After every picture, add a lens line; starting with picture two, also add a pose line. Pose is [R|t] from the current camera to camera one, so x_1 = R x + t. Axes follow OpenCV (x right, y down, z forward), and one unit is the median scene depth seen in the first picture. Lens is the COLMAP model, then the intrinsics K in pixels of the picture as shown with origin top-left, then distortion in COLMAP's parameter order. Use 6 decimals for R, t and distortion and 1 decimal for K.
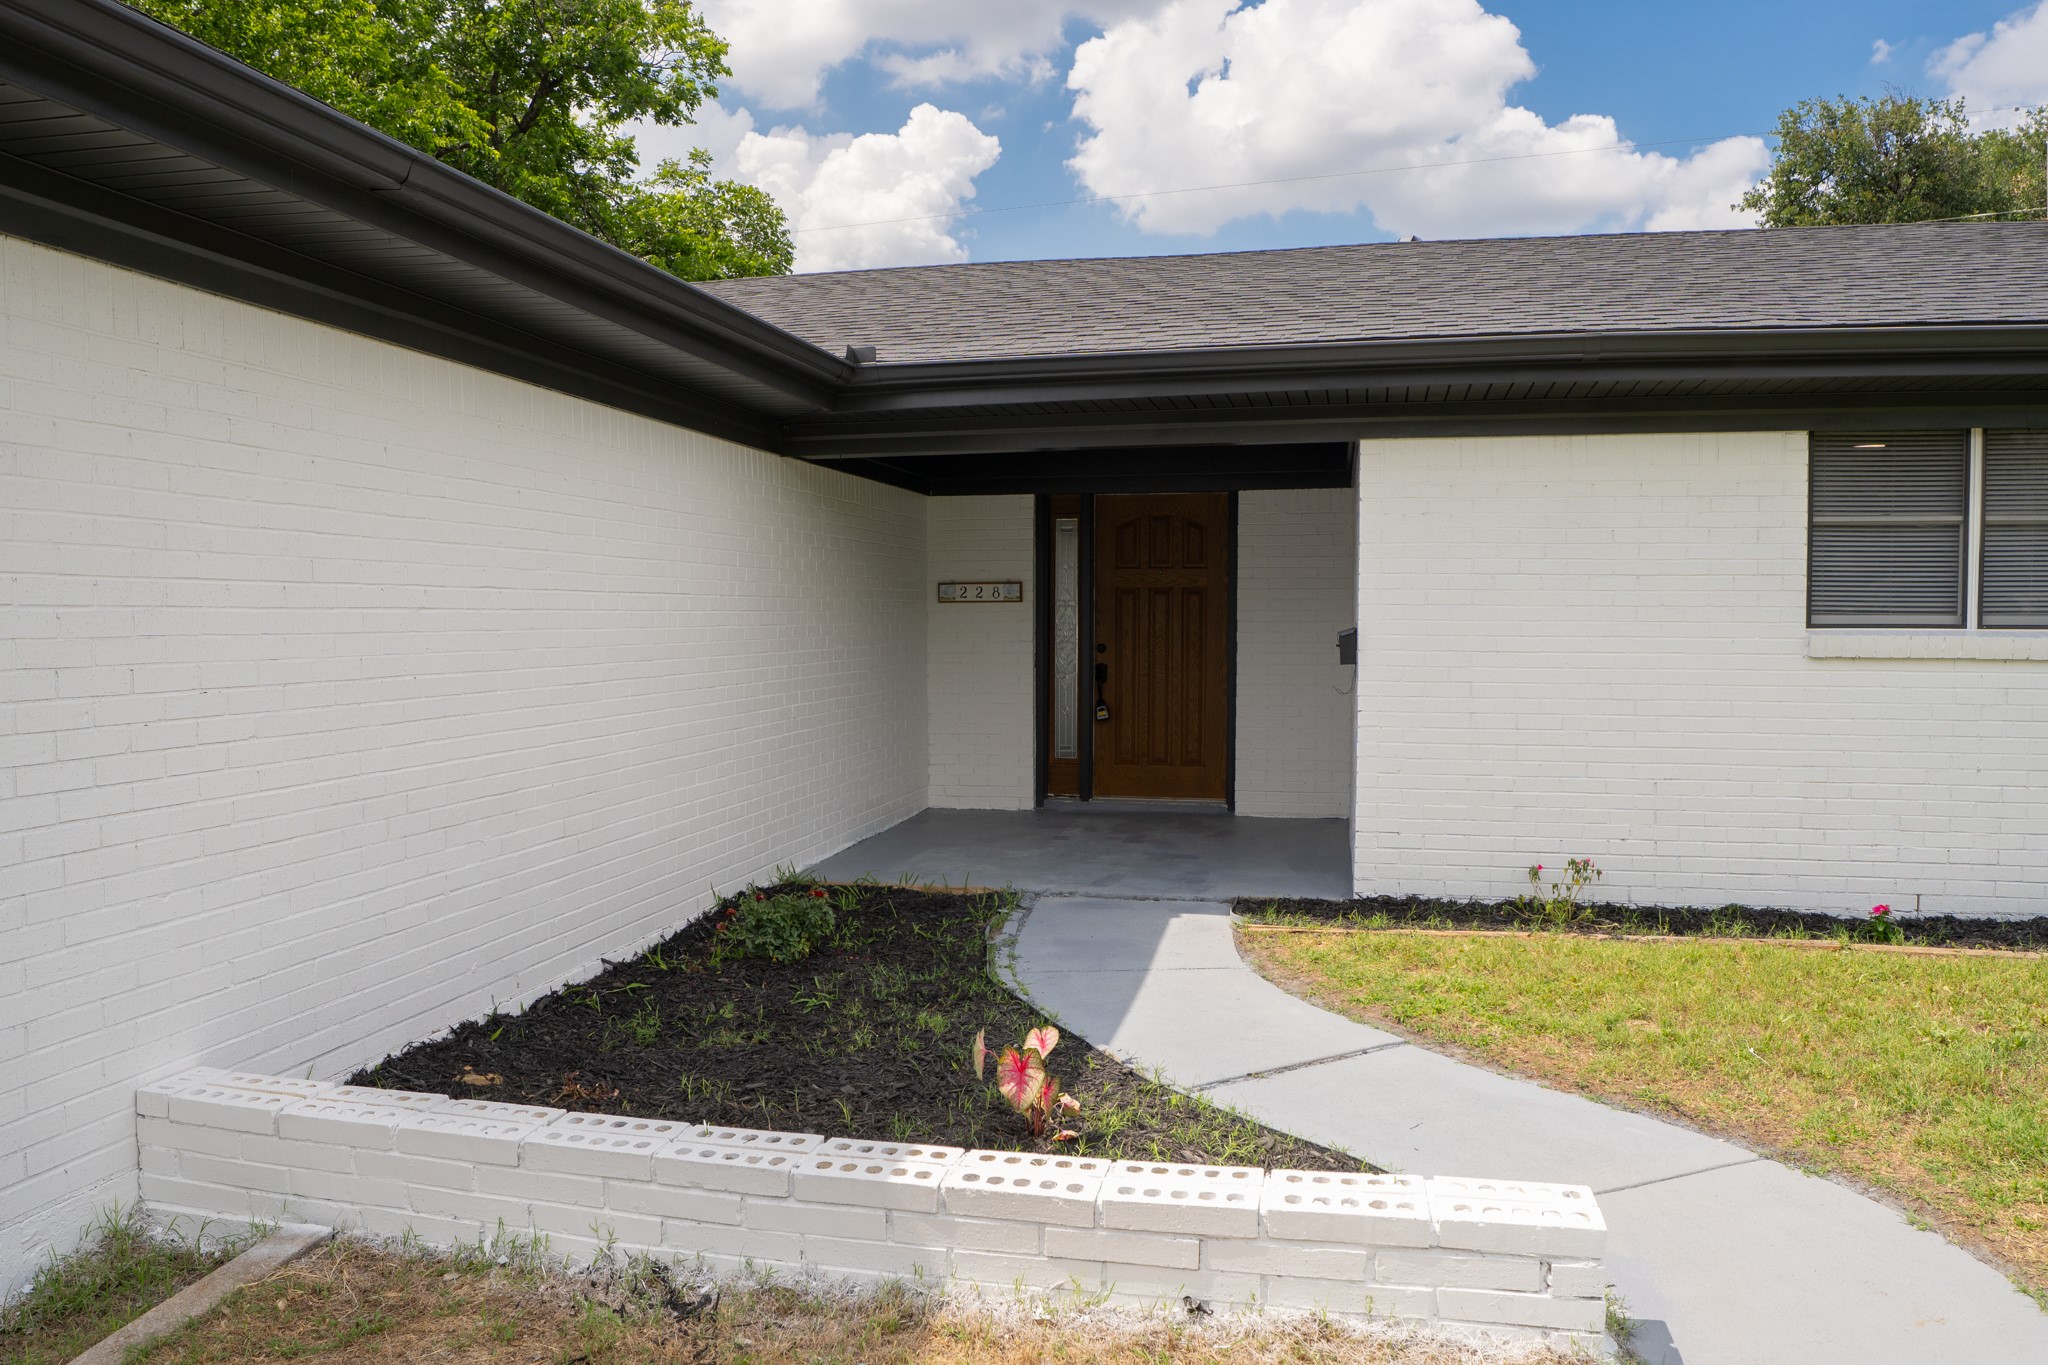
lens RADIAL K [[1440.1, 0, 1050.8], [0, 1440.1, 687.5], [0, 0, 1]] dist [-0.037333, 0.004575]
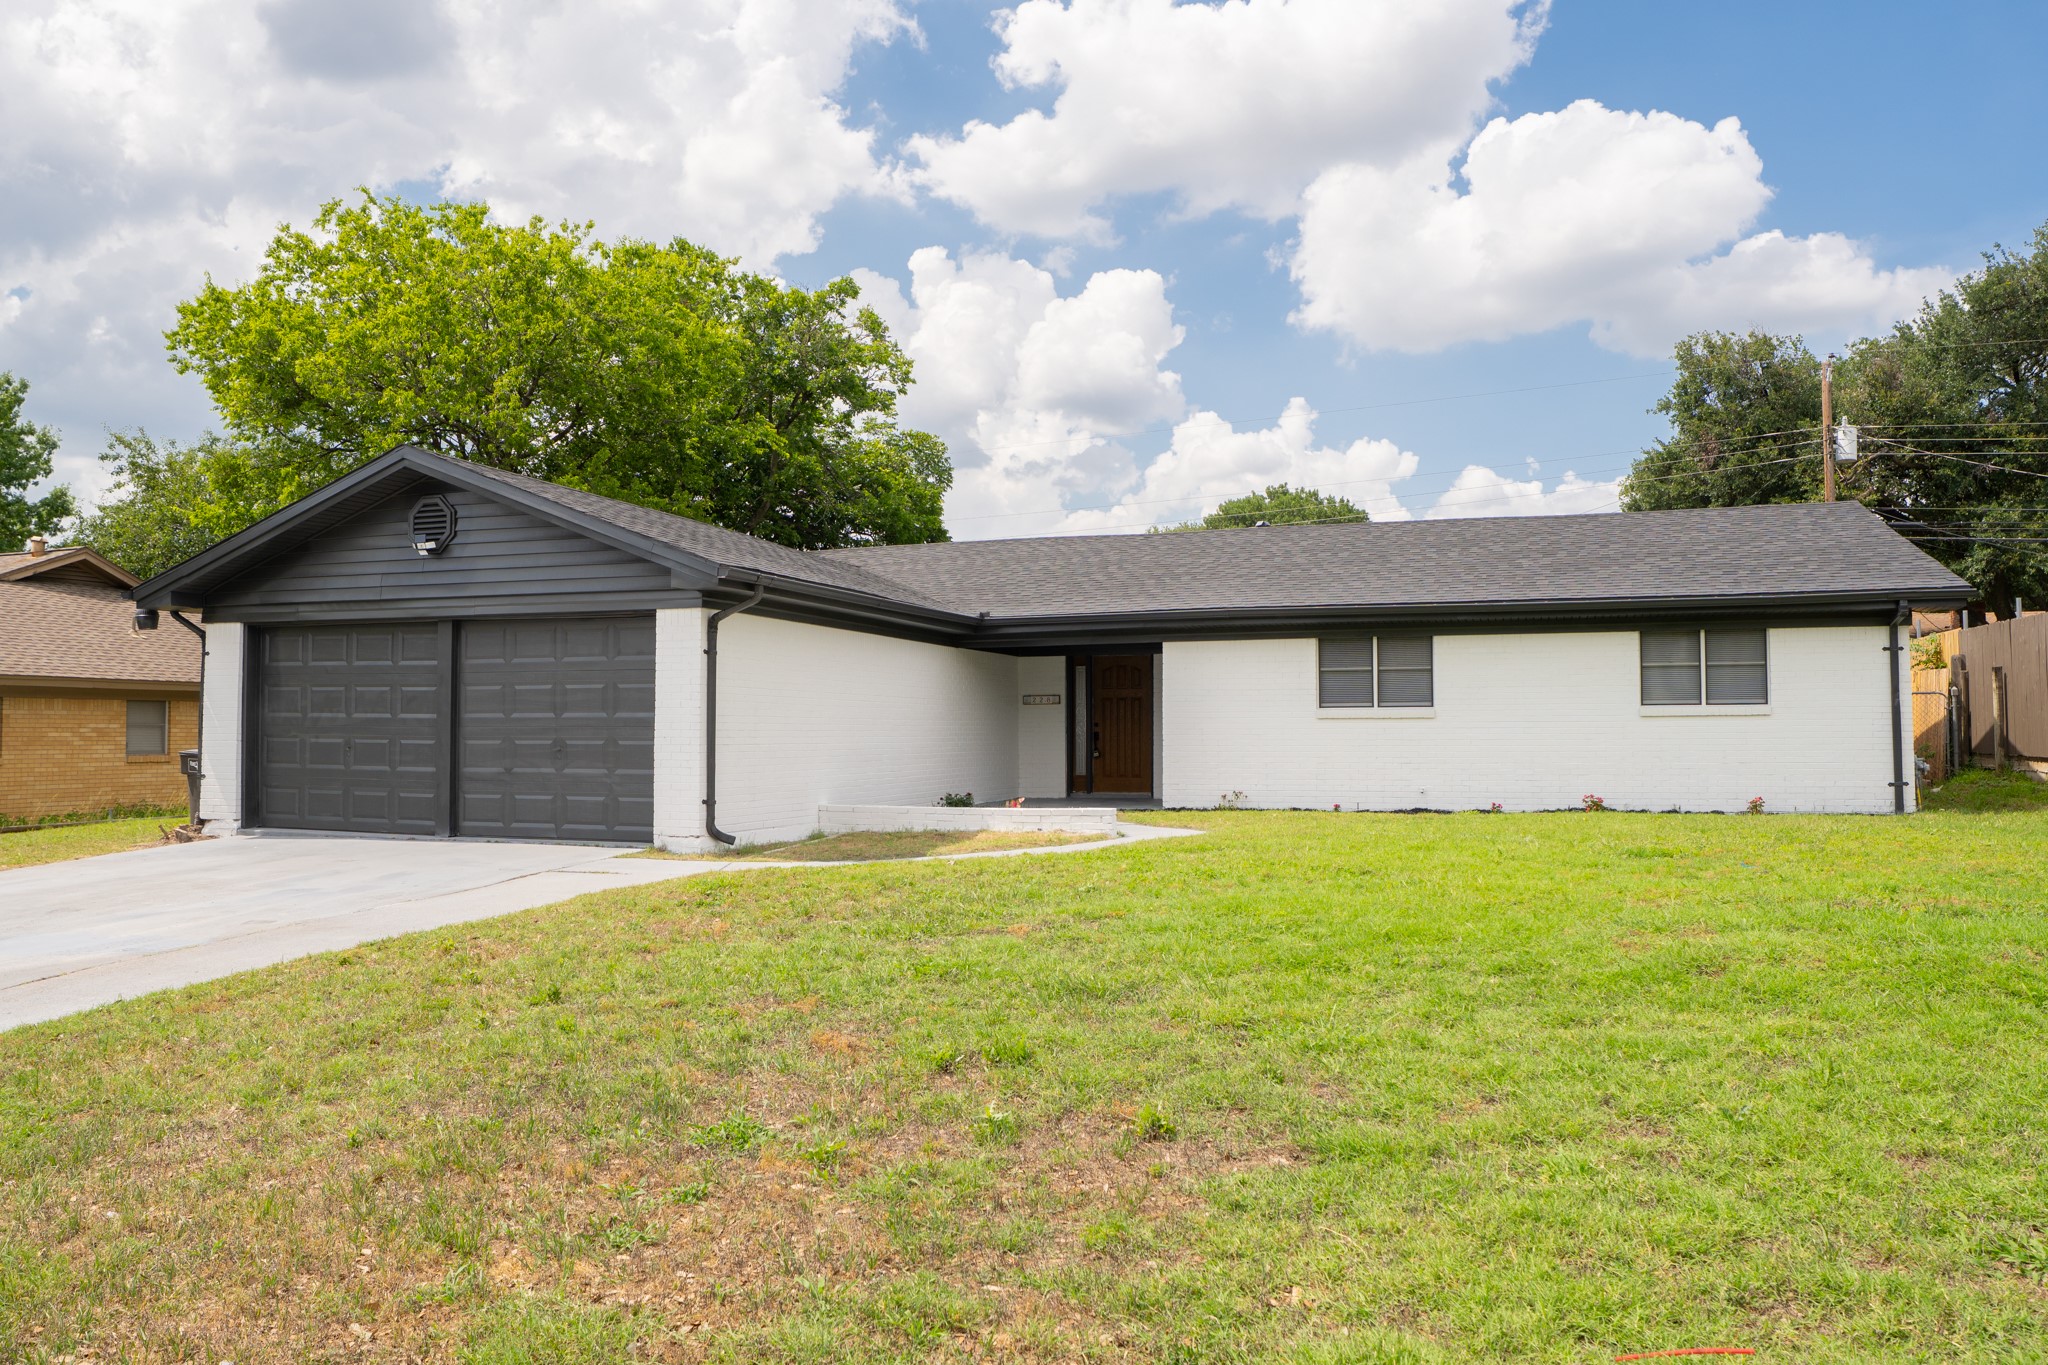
lens RADIAL K [[1472.3, 0, 1014.4], [0, 1472.3, 693.8], [0, 0, 1]] dist [-0.029501, 0.000593]
pose [[0.991625, -0.008768, -0.128856, 0.203306], [-0.001253, 0.996993, -0.077486, 0.100691], [0.129148, 0.076998, 0.988631, -1.258035]]
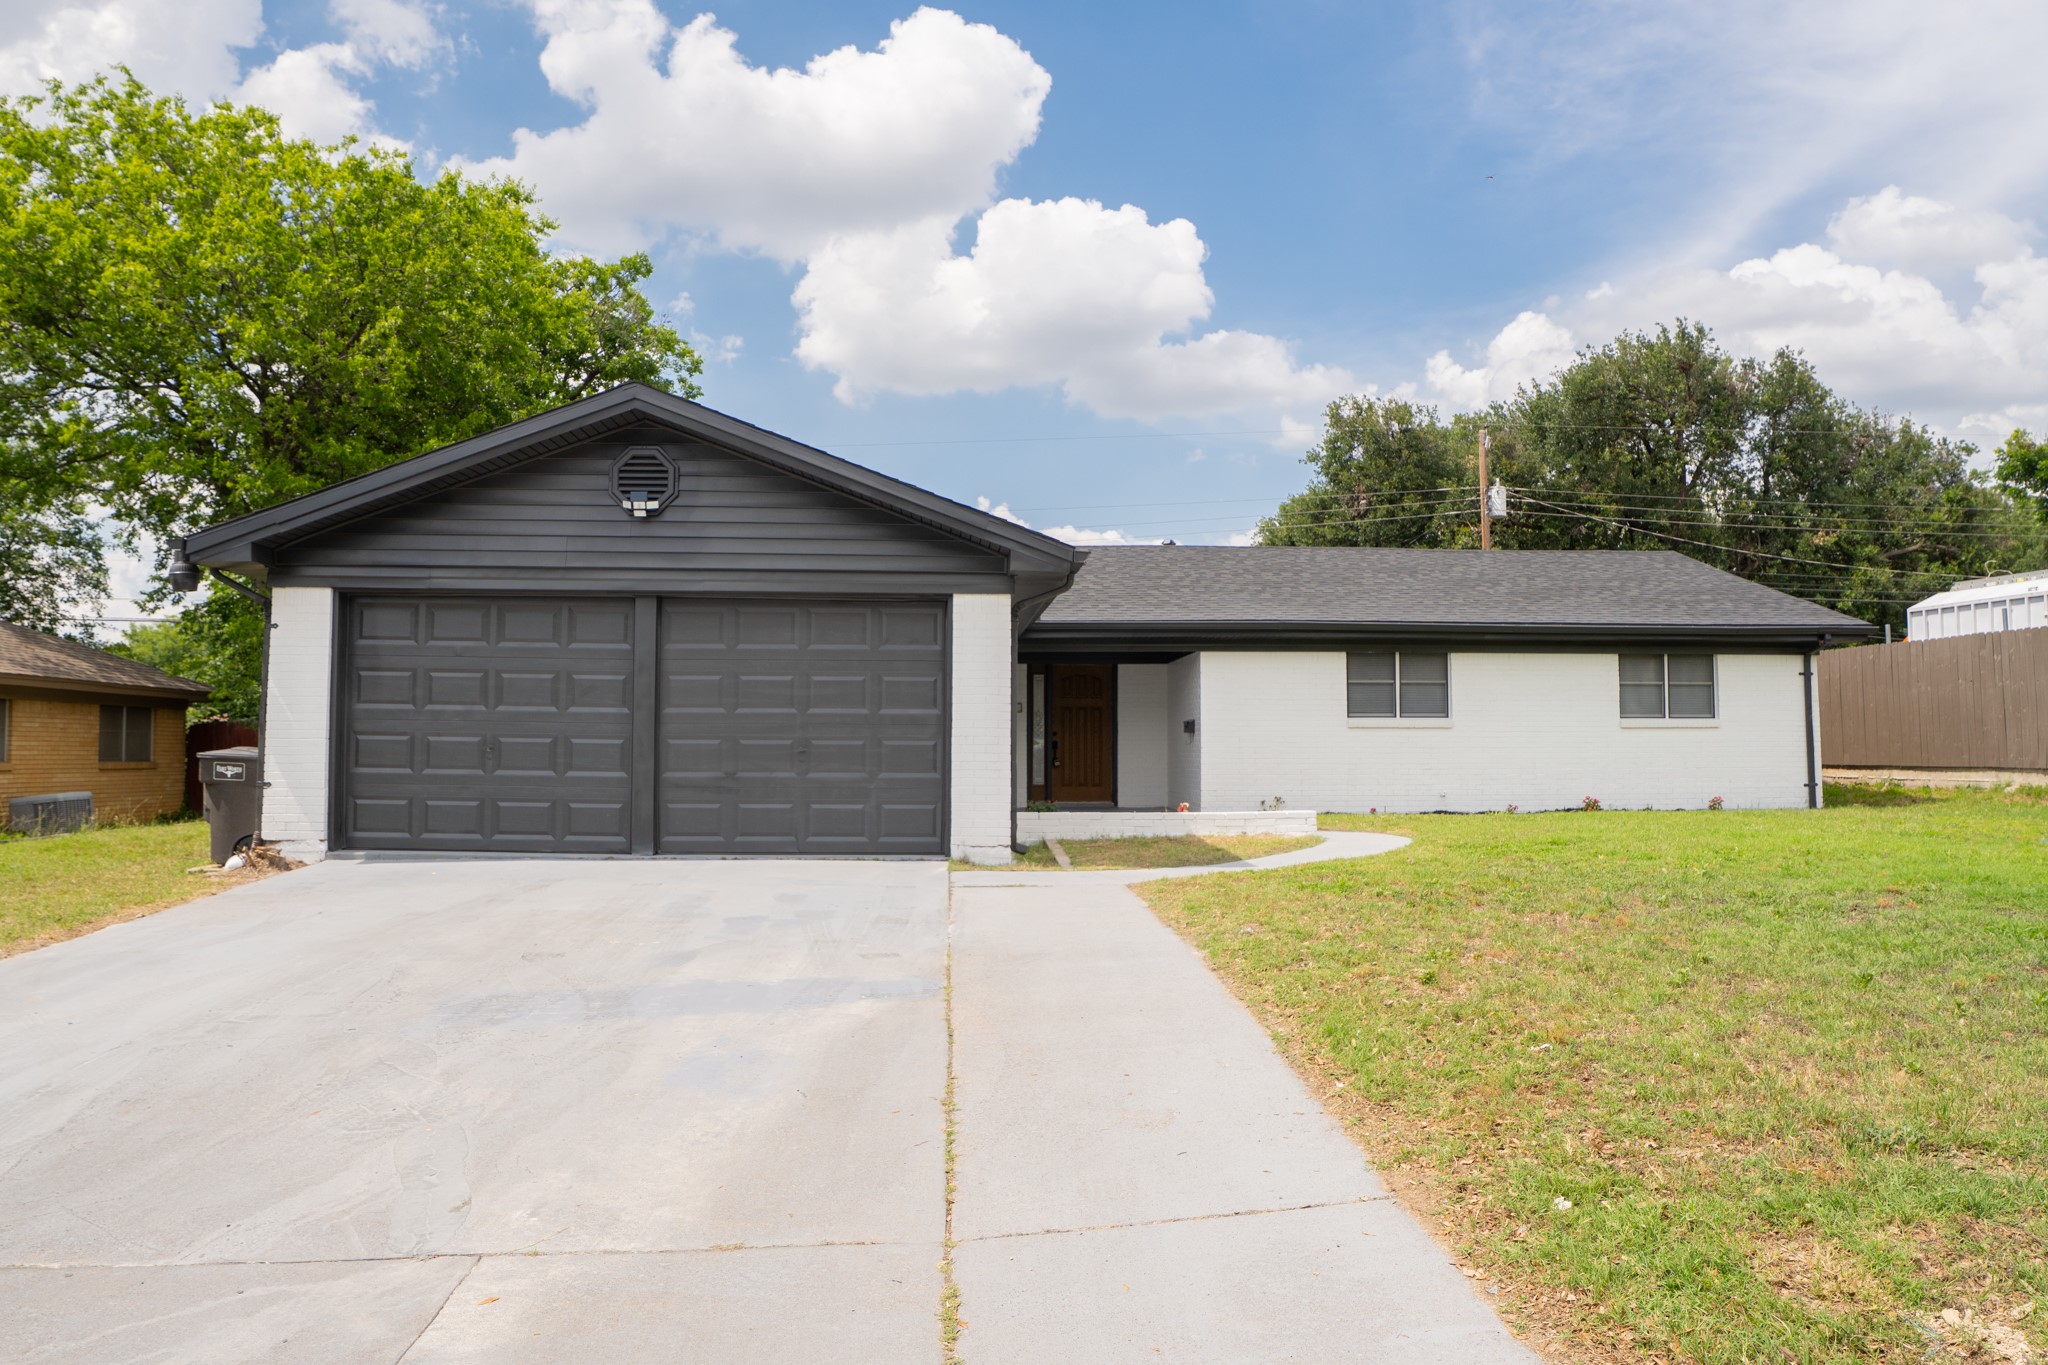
lens RADIAL K [[1440.1, 0, 1030.8], [0, 1440.1, 675.5], [0, 0, 1]] dist [-0.037333, 0.004575]
pose [[0.965702, 0.012283, 0.259361, -0.574112], [0.014859, 0.994629, -0.102428, 0.108665], [-0.259226, 0.102768, 0.960333, -1.112435]]
